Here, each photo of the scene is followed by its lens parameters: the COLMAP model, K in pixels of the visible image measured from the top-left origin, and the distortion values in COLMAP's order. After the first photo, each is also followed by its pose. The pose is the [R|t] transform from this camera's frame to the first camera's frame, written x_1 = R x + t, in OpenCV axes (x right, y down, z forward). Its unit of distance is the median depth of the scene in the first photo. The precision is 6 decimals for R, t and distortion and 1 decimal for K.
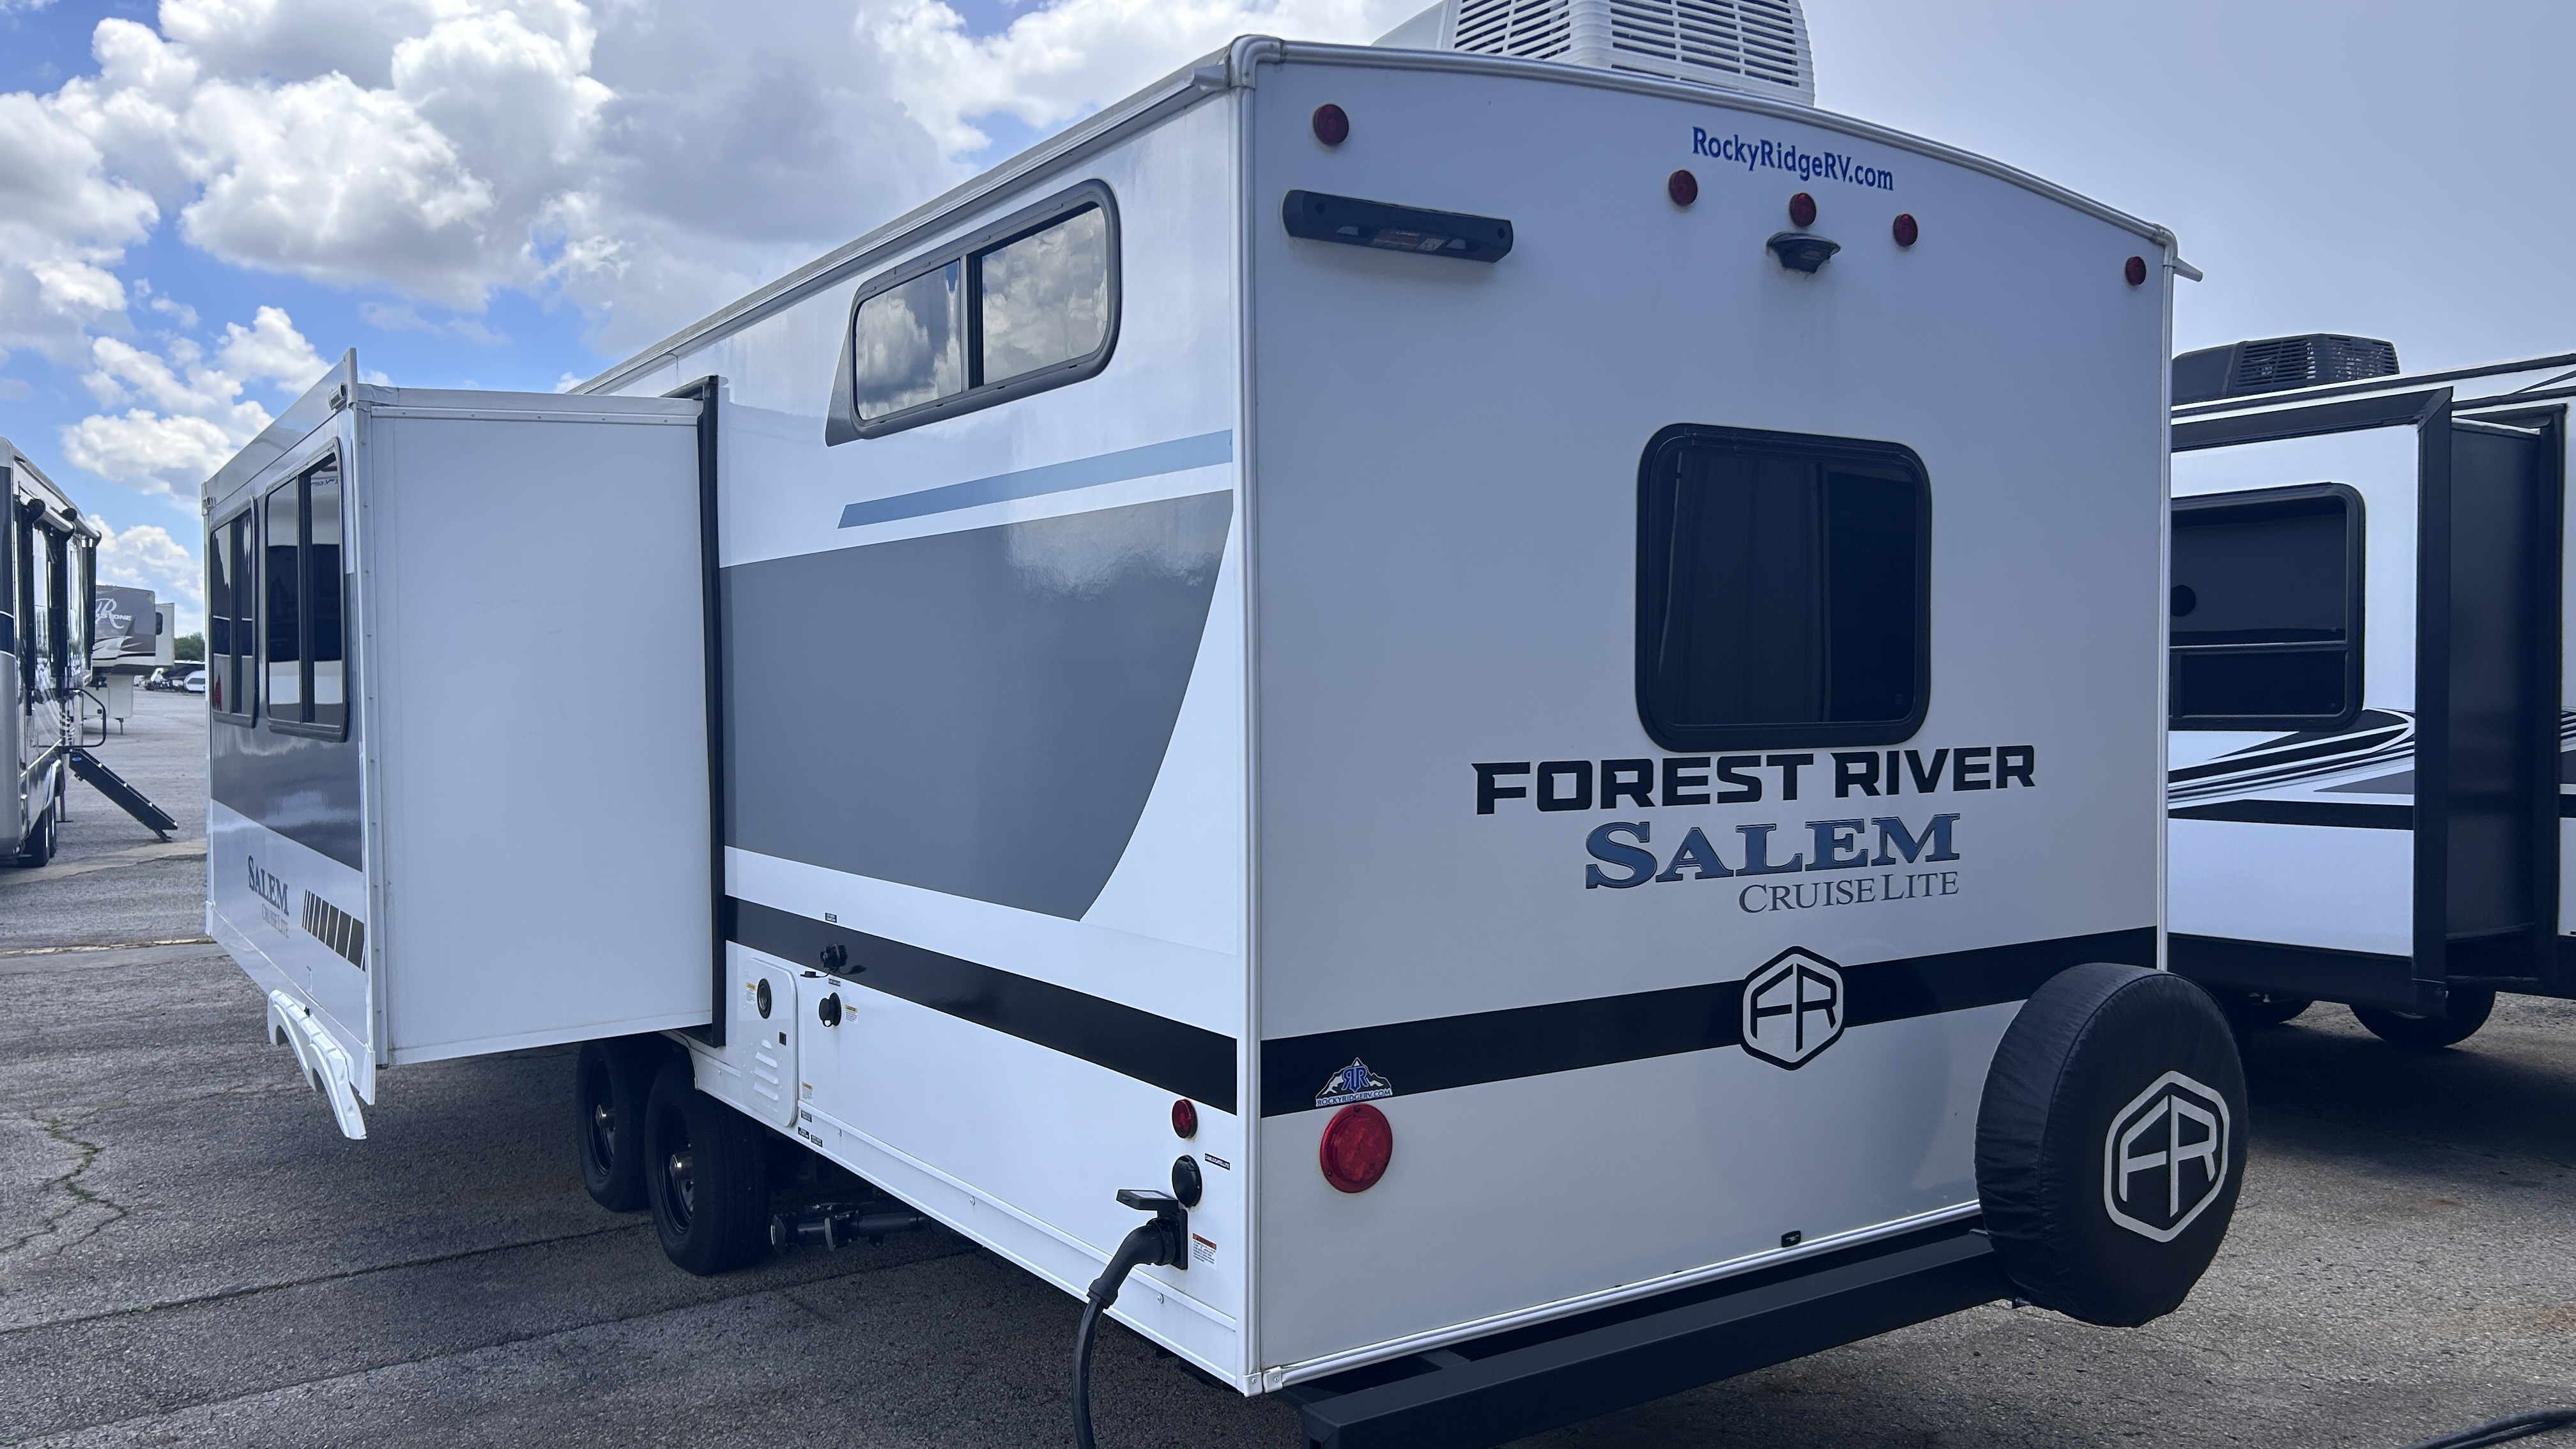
lens RADIAL K [[1934.4, 0, 1329.9], [0, 1934.4, 729.5], [0, 0, 1]] dist [0.043411, -0.041515]
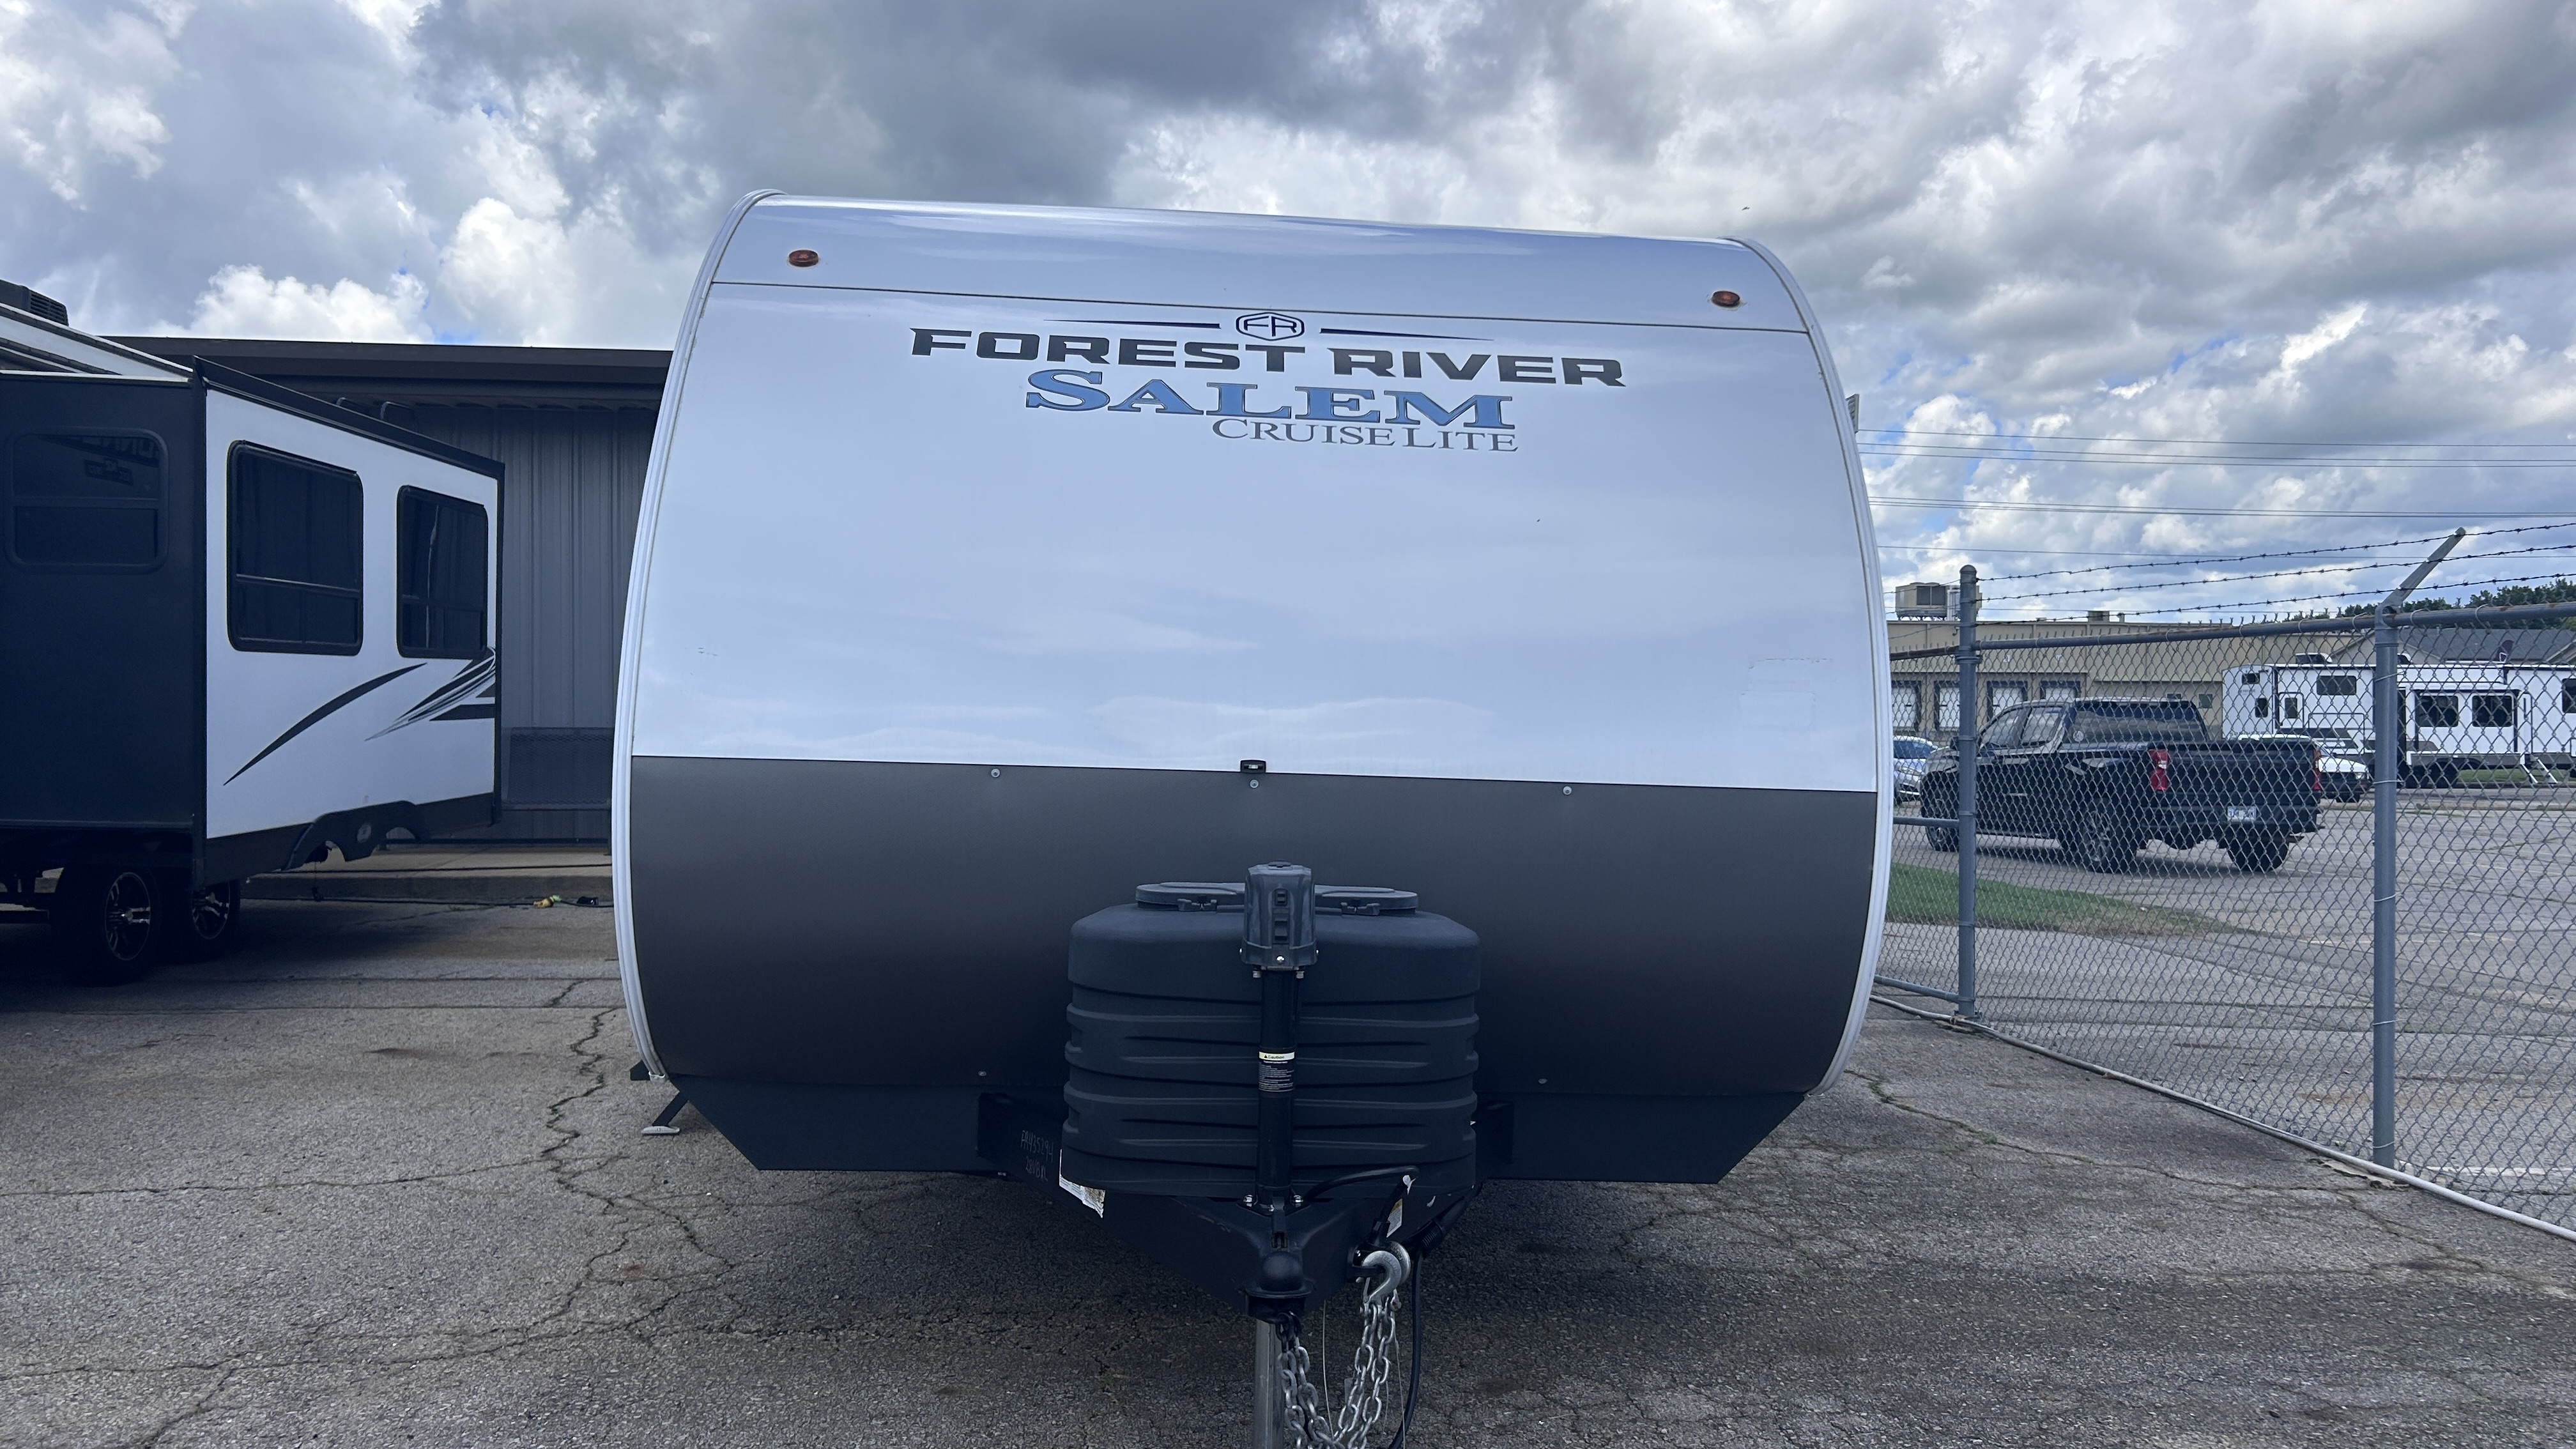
lens RADIAL K [[1934.4, 0, 1312.5], [0, 1934.4, 736.1], [0, 0, 1]] dist [0.043411, -0.041515]
pose [[0.865378, -0.313781, -0.390720, 0.629003], [0.004177, 0.784185, -0.620513, 0.896628], [0.501102, 0.535347, 0.679927, 0.369195]]
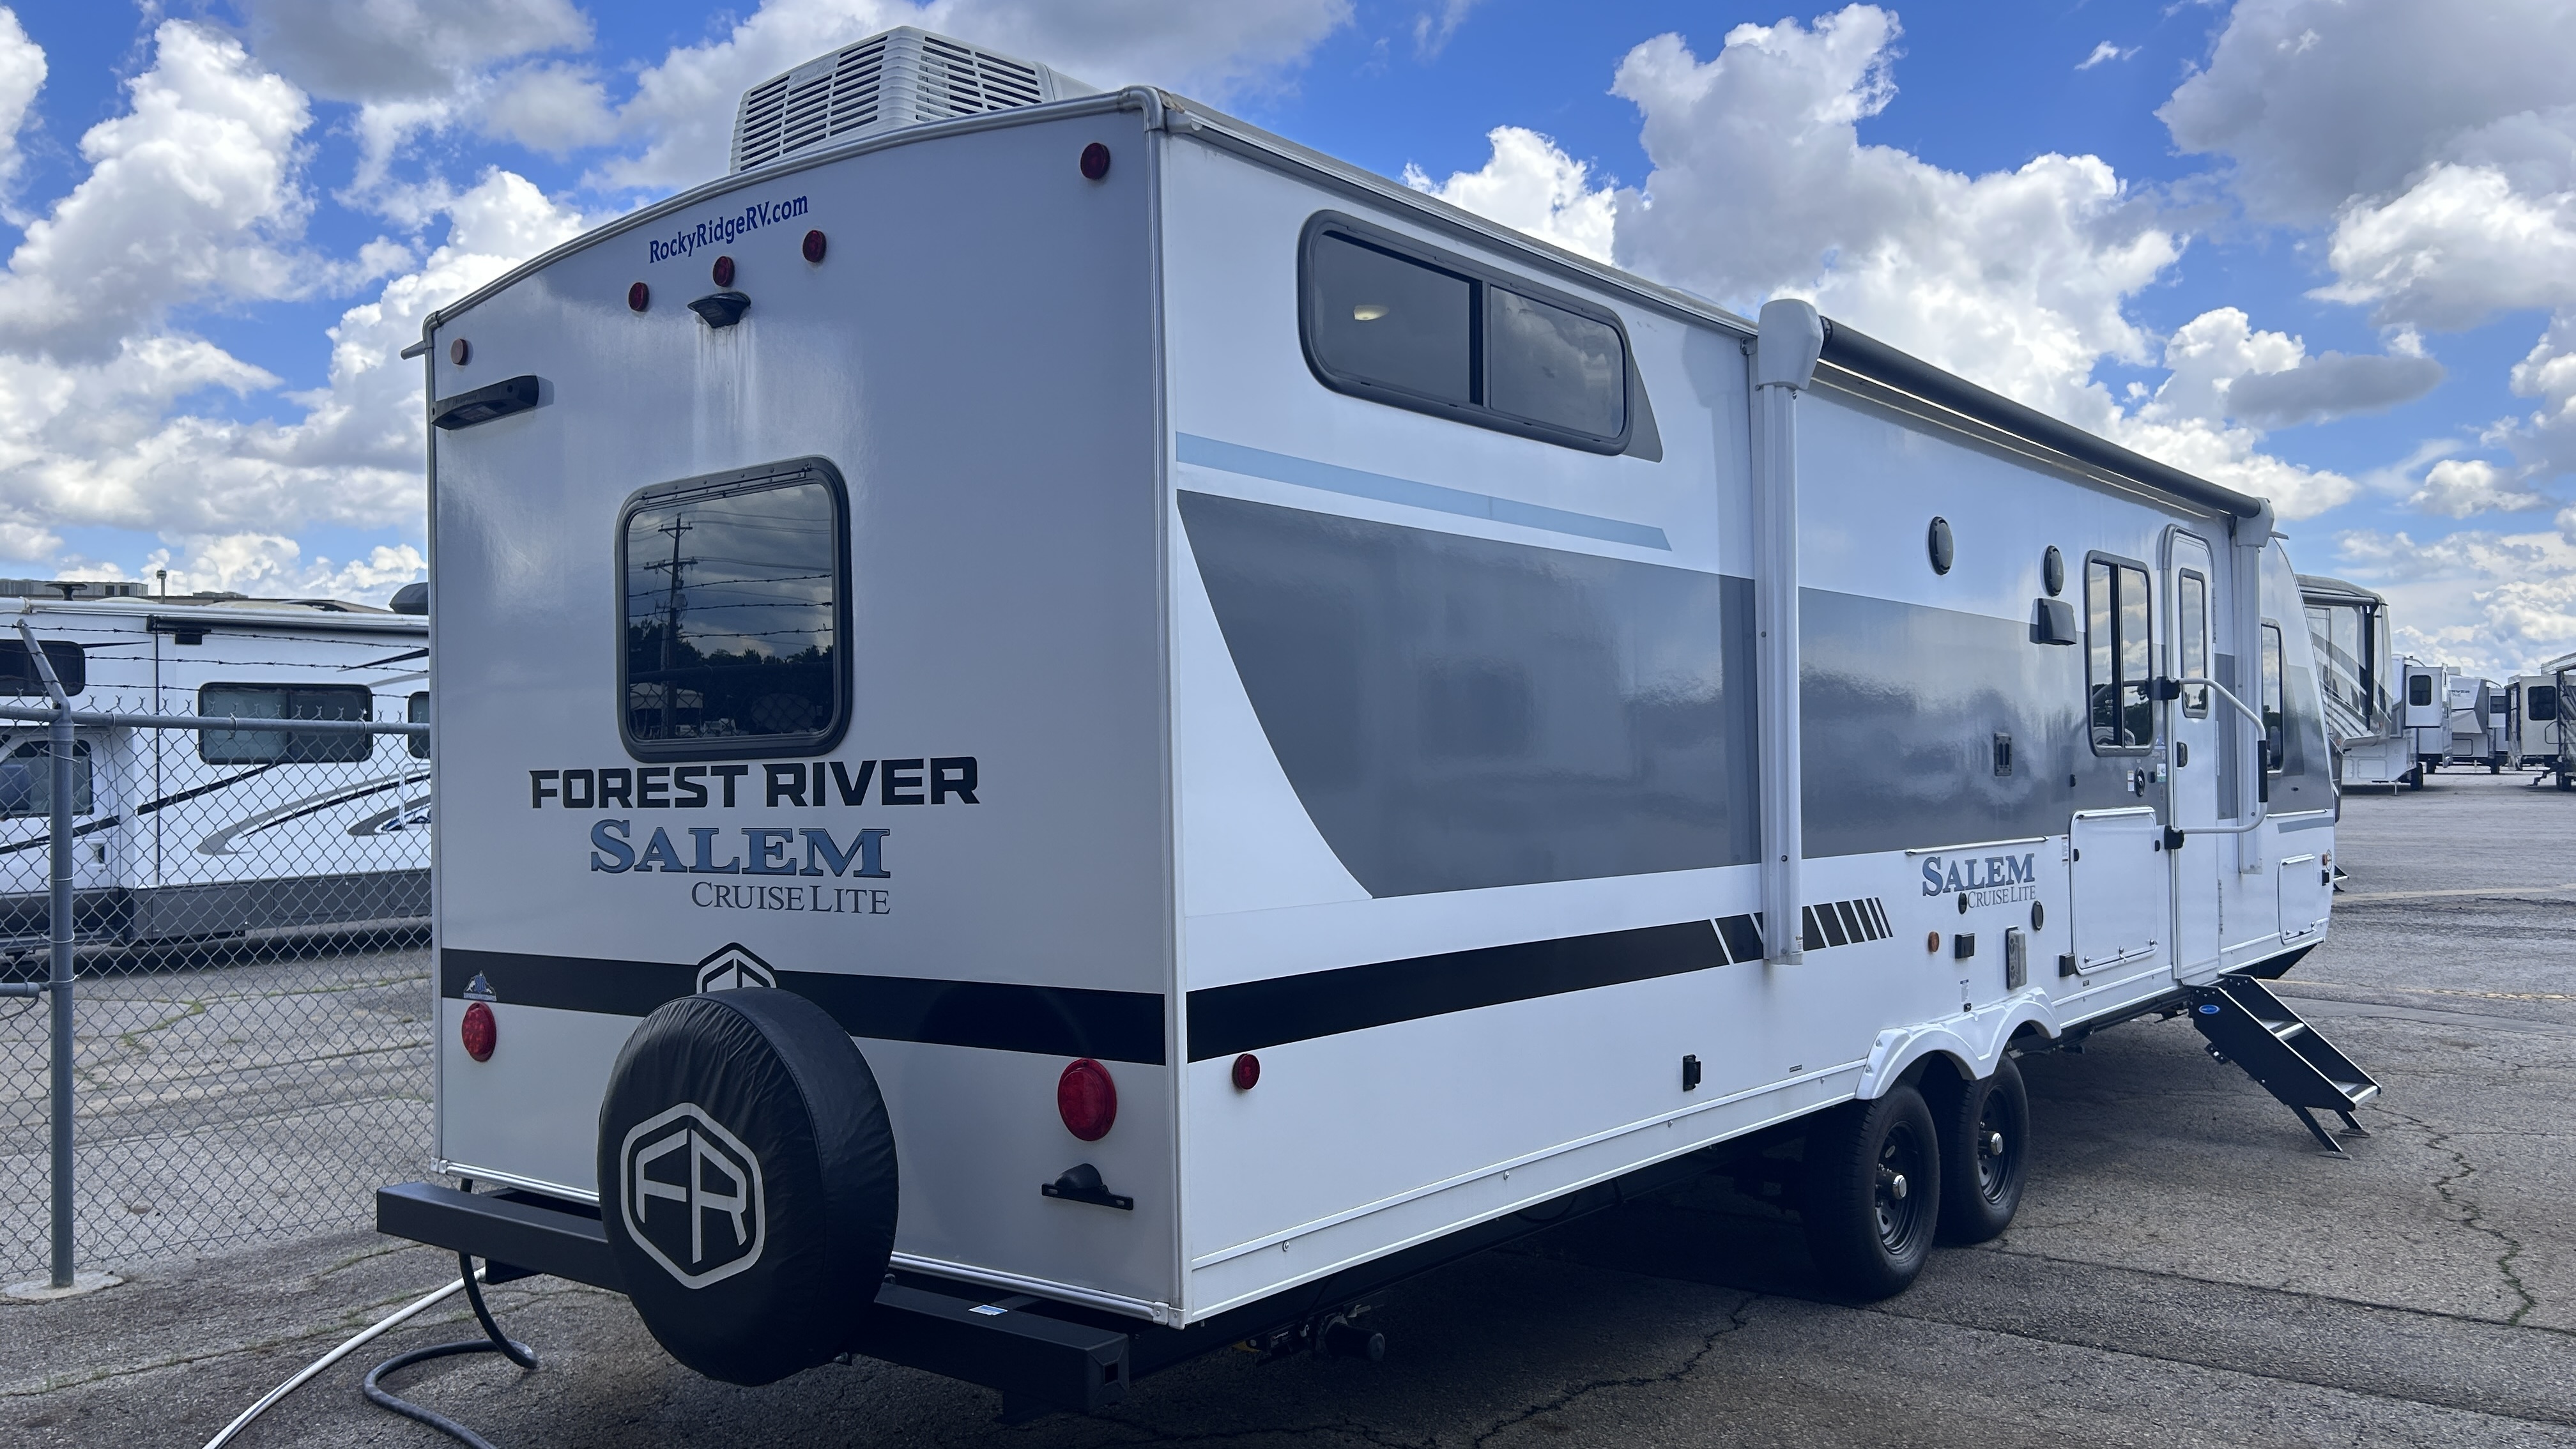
lens RADIAL K [[1934.4, 0, 1304.1], [0, 1934.4, 729.5], [0, 0, 1]] dist [0.043411, -0.041515]
pose [[0.300460, -0.027394, -0.953401, 1.387585], [-0.005116, 0.999527, -0.030332, 0.024343], [0.953781, 0.013991, 0.300178, 0.986628]]
